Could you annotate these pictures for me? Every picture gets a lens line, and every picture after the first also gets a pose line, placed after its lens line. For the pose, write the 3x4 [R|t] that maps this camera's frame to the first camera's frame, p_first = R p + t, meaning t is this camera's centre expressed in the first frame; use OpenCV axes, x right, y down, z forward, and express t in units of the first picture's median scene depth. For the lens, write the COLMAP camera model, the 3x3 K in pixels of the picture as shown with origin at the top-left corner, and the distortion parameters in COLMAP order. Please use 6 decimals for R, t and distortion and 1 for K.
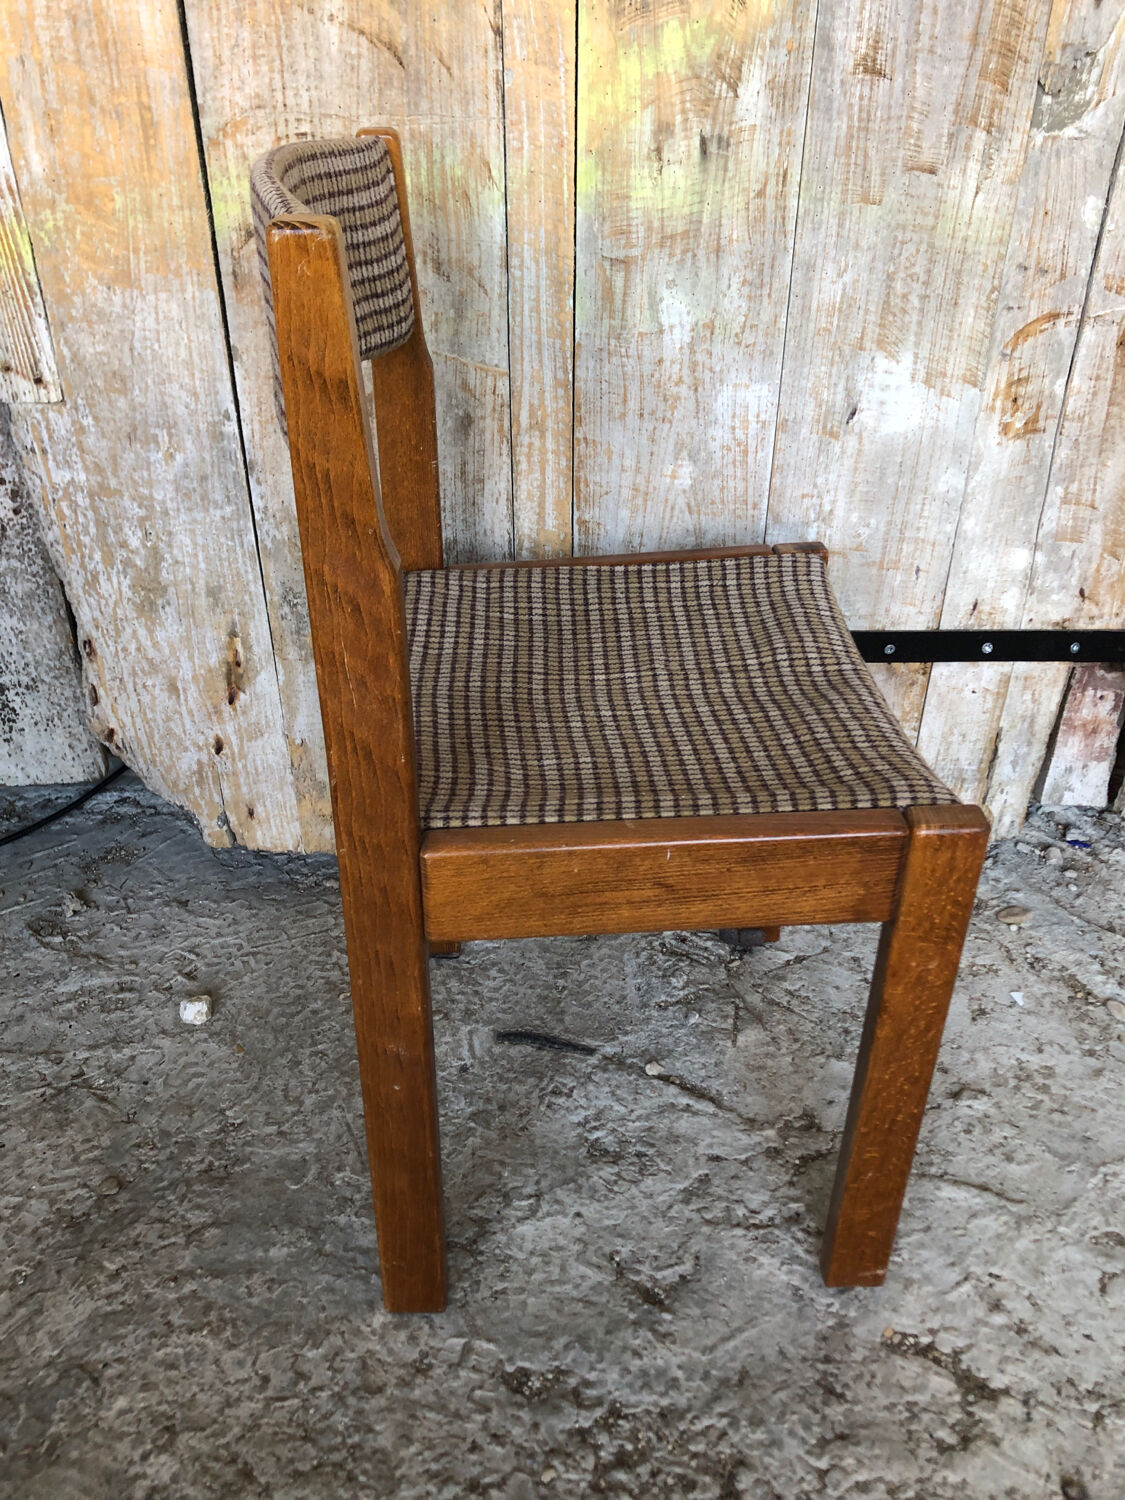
lens RADIAL K [[1229.4, 0, 578.5], [0, 1229.4, 732.9], [0, 0, 1]] dist [0.014485, 0.010922]
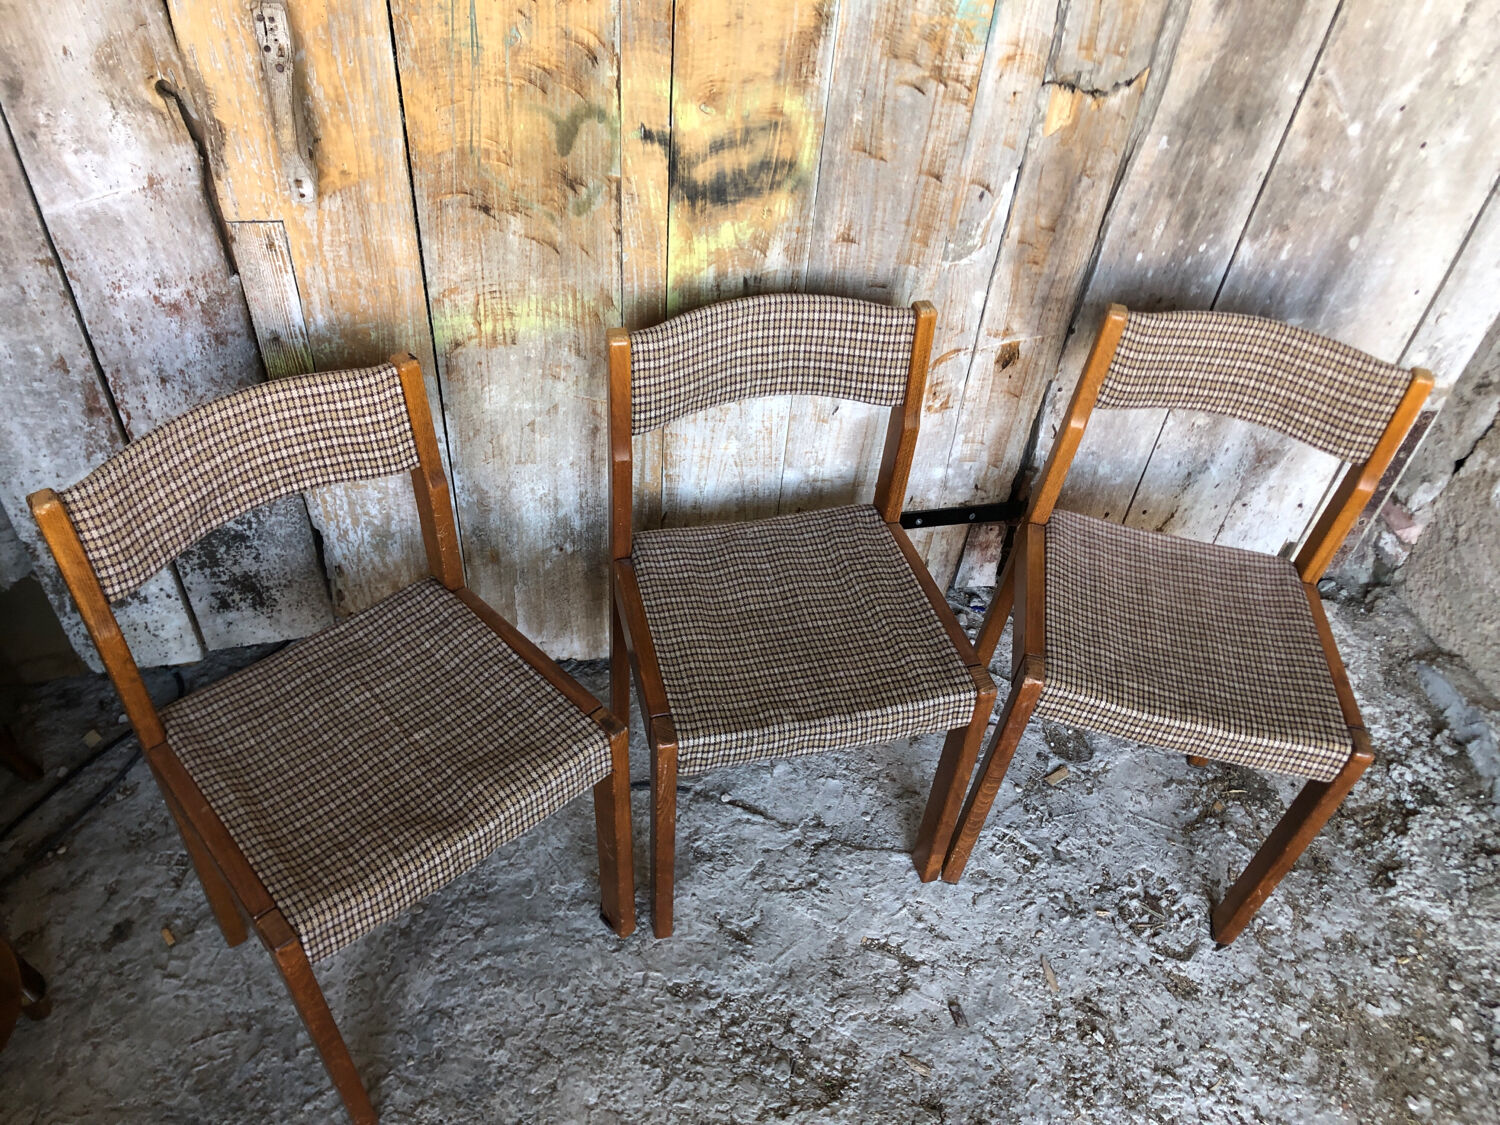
lens RADIAL K [[1226.7, 0, 752.8], [0, 1226.7, 561.0], [0, 0, 1]] dist [0.007856, 0.010798]
pose [[0.985085, -0.068634, 0.157787, -0.161422], [0.029892, 0.971322, 0.235882, -0.487241], [-0.169451, -0.227647, 0.958886, -0.594275]]
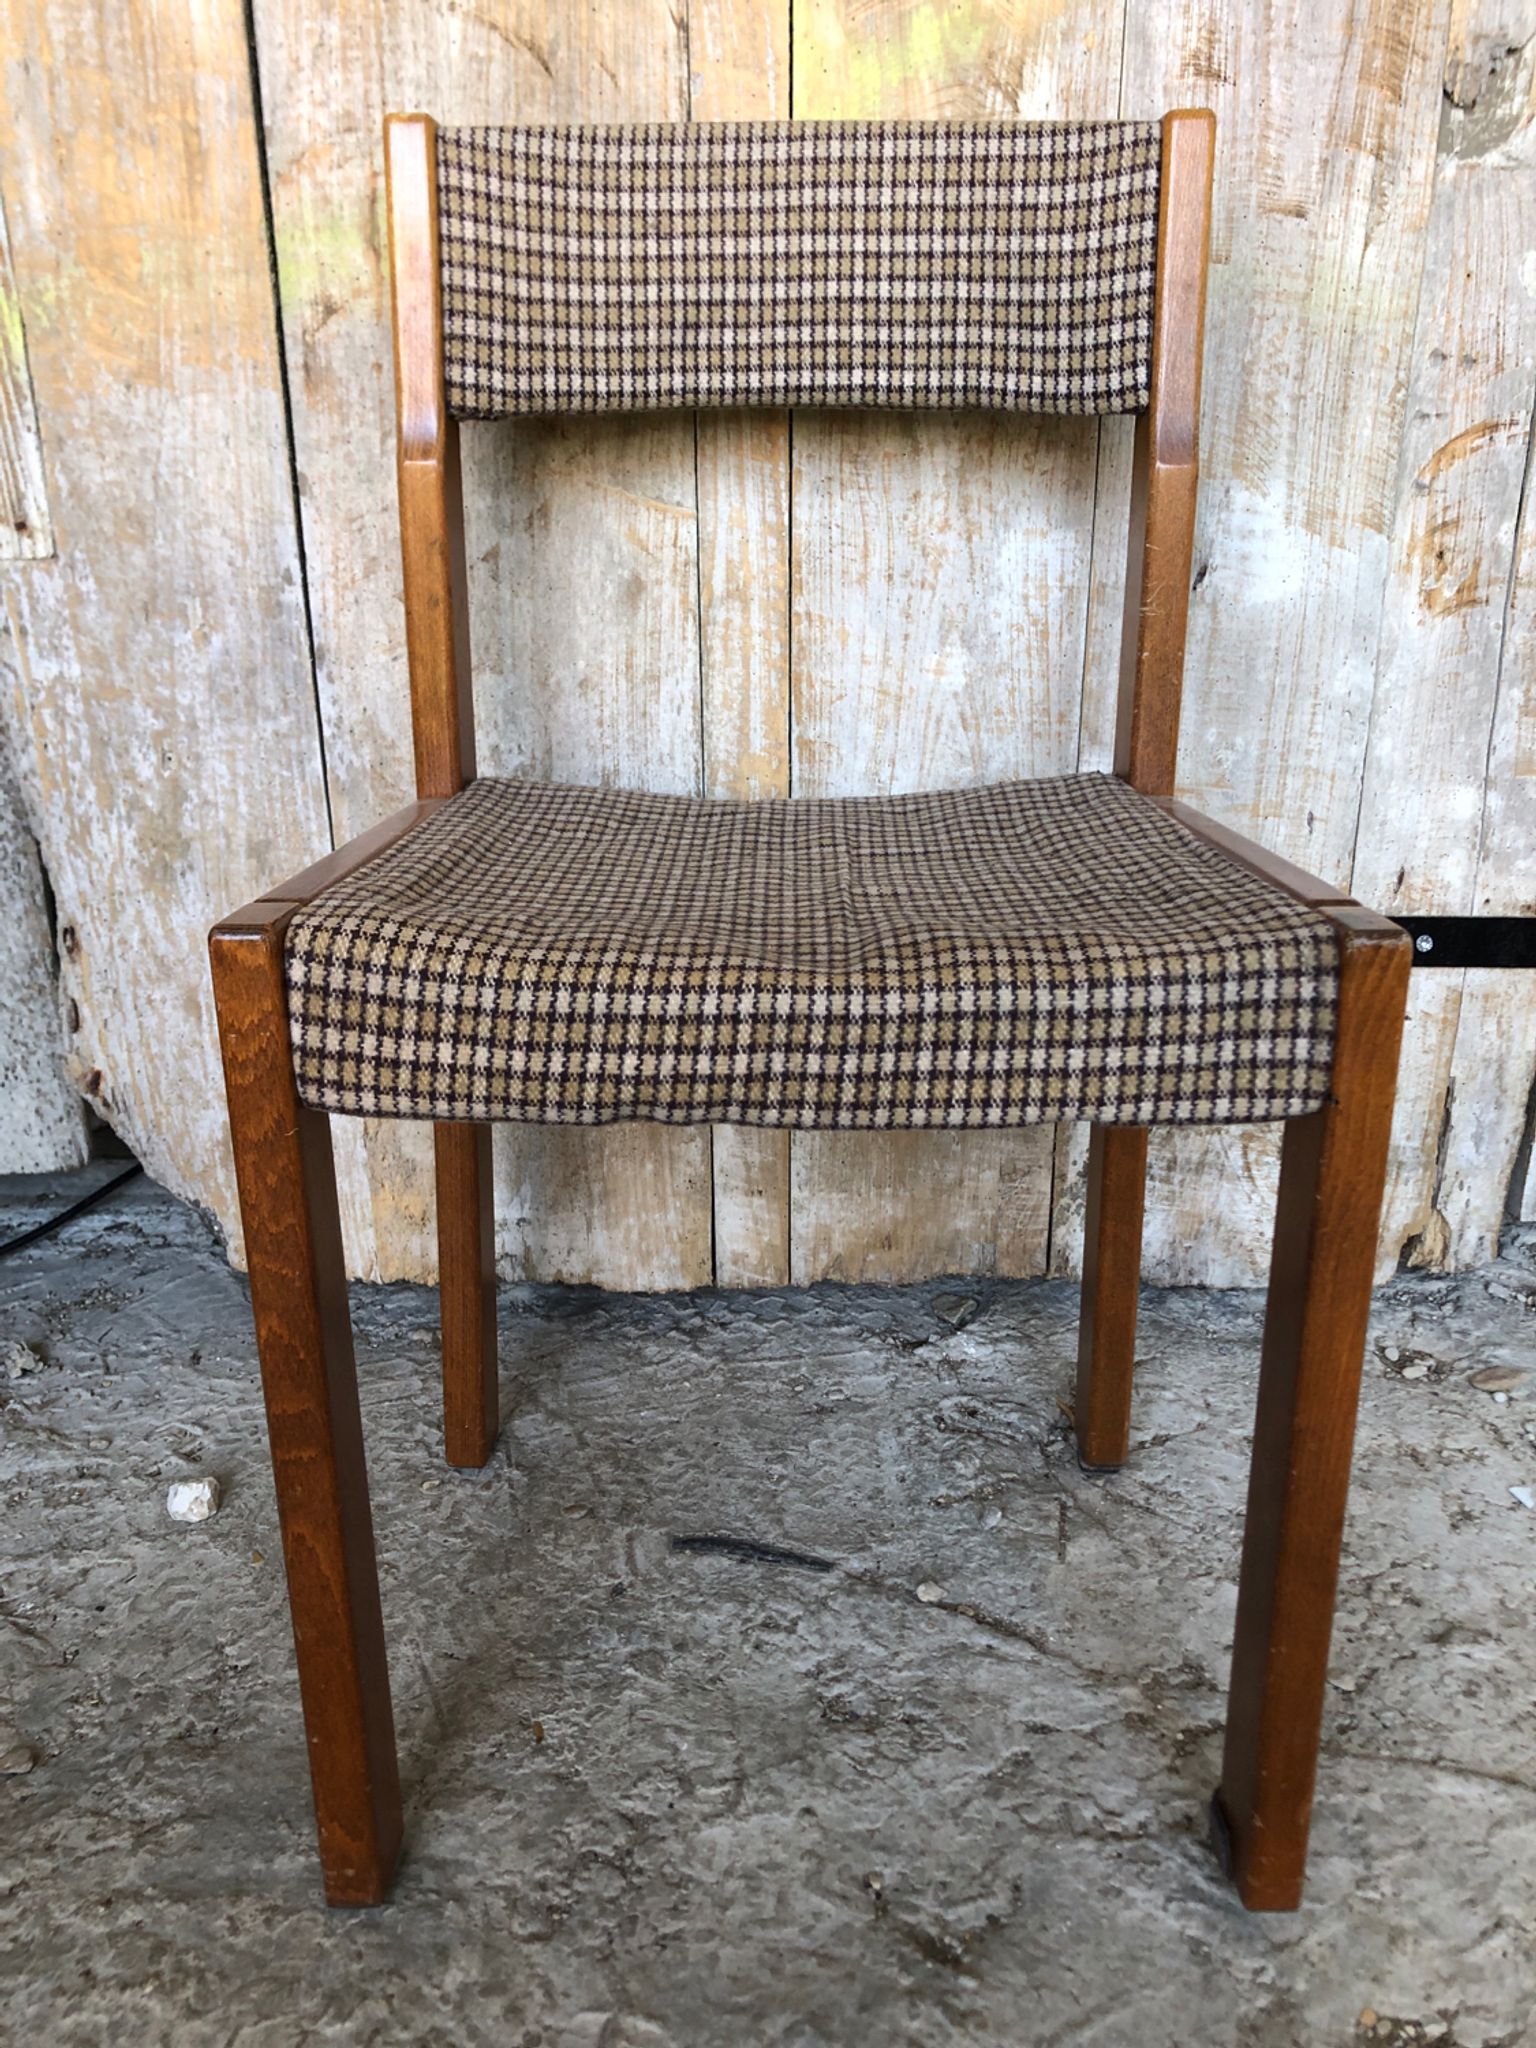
lens RADIAL K [[1676.1, 0, 746.5], [0, 1676.1, 1006.9], [0, 0, 1]] dist [0.013349, 0.003644]
pose [[0.999464, -0.007504, -0.031877, -0.000862], [0.000826, 0.978861, -0.204523, 0.181120], [0.032738, 0.204387, 0.978343, 0.146238]]
